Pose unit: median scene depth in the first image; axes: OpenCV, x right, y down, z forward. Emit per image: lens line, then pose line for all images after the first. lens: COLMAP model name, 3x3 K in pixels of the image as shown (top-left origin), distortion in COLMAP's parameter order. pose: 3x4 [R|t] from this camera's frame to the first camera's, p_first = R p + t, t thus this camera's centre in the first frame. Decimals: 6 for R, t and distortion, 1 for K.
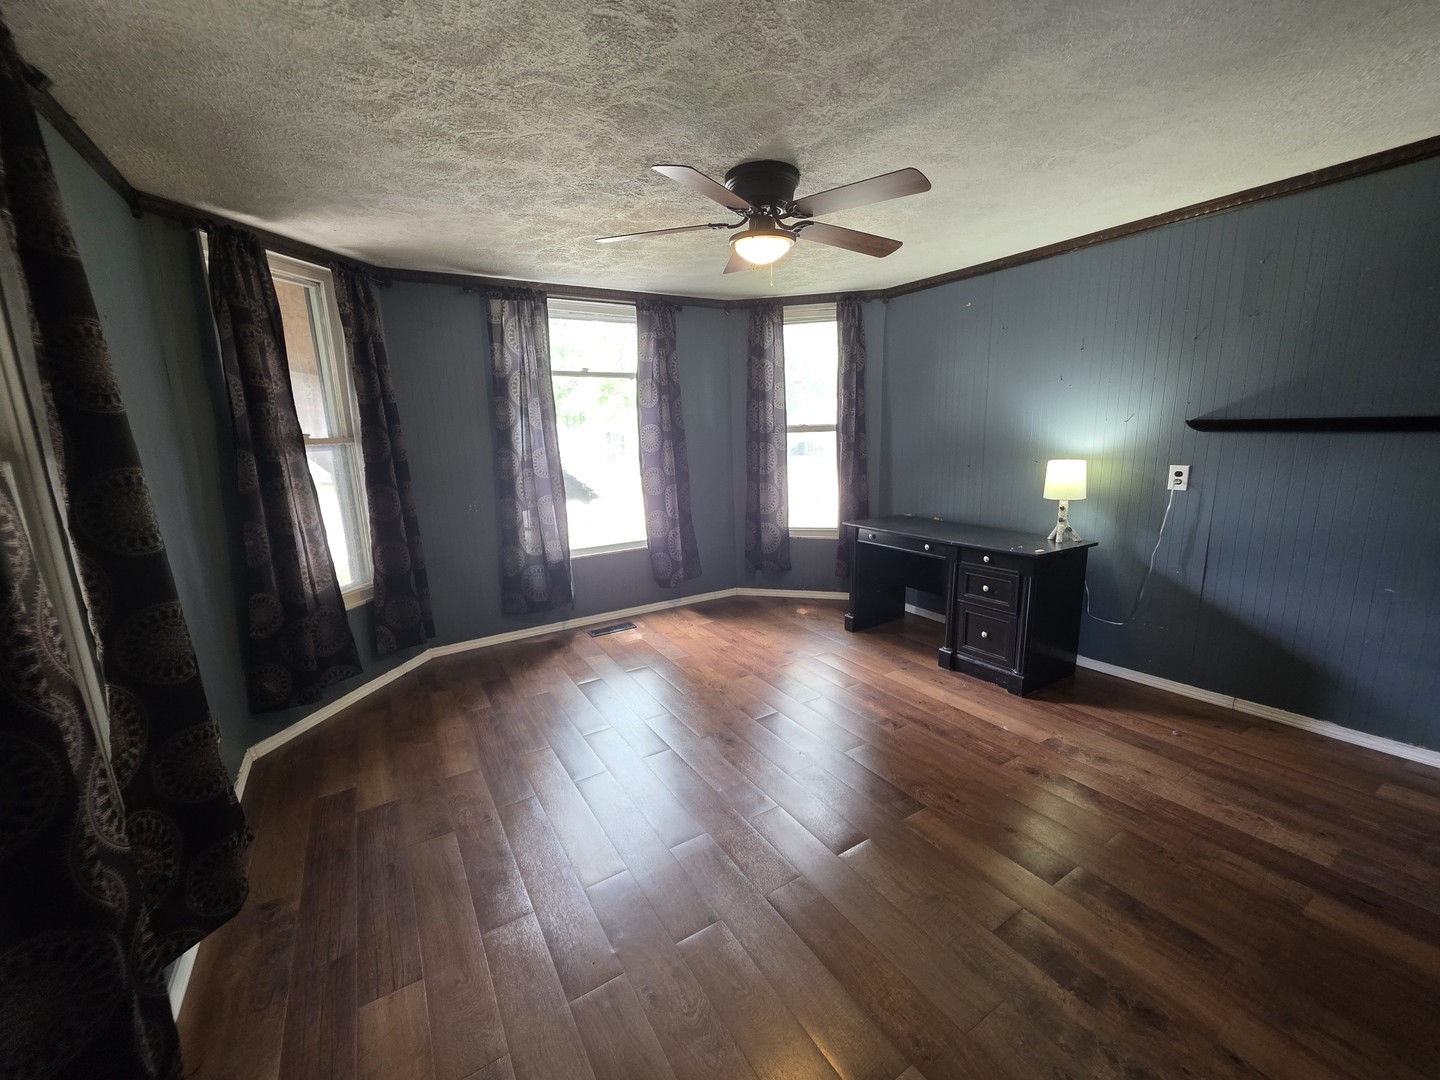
lens RADIAL K [[572.4, 0, 718.6], [0, 572.4, 536.4], [0, 0, 1]] dist [-0.003027, 0.000027]
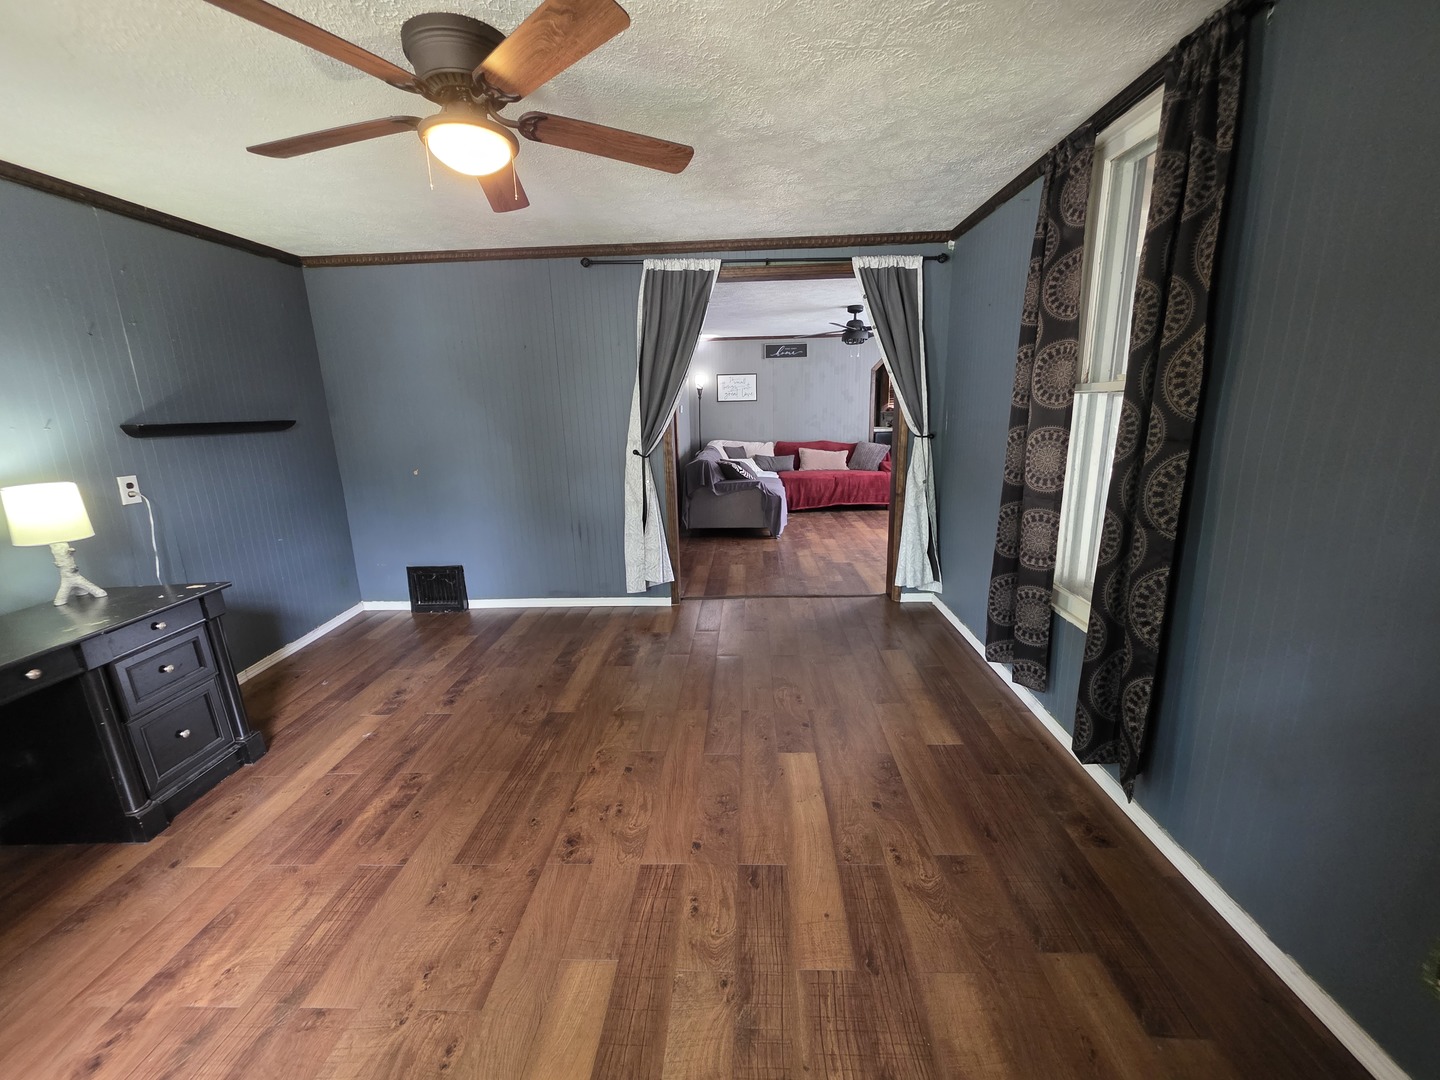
lens RADIAL K [[572.4, 0, 718.3], [0, 572.4, 540.0], [0, 0, 1]] dist [-0.003027, 0.000027]
pose [[-0.829136, -0.071077, 0.554511, -0.503999], [0.157208, 0.922216, 0.353276, -0.216490], [-0.536488, 0.380087, -0.753468, 1.297125]]
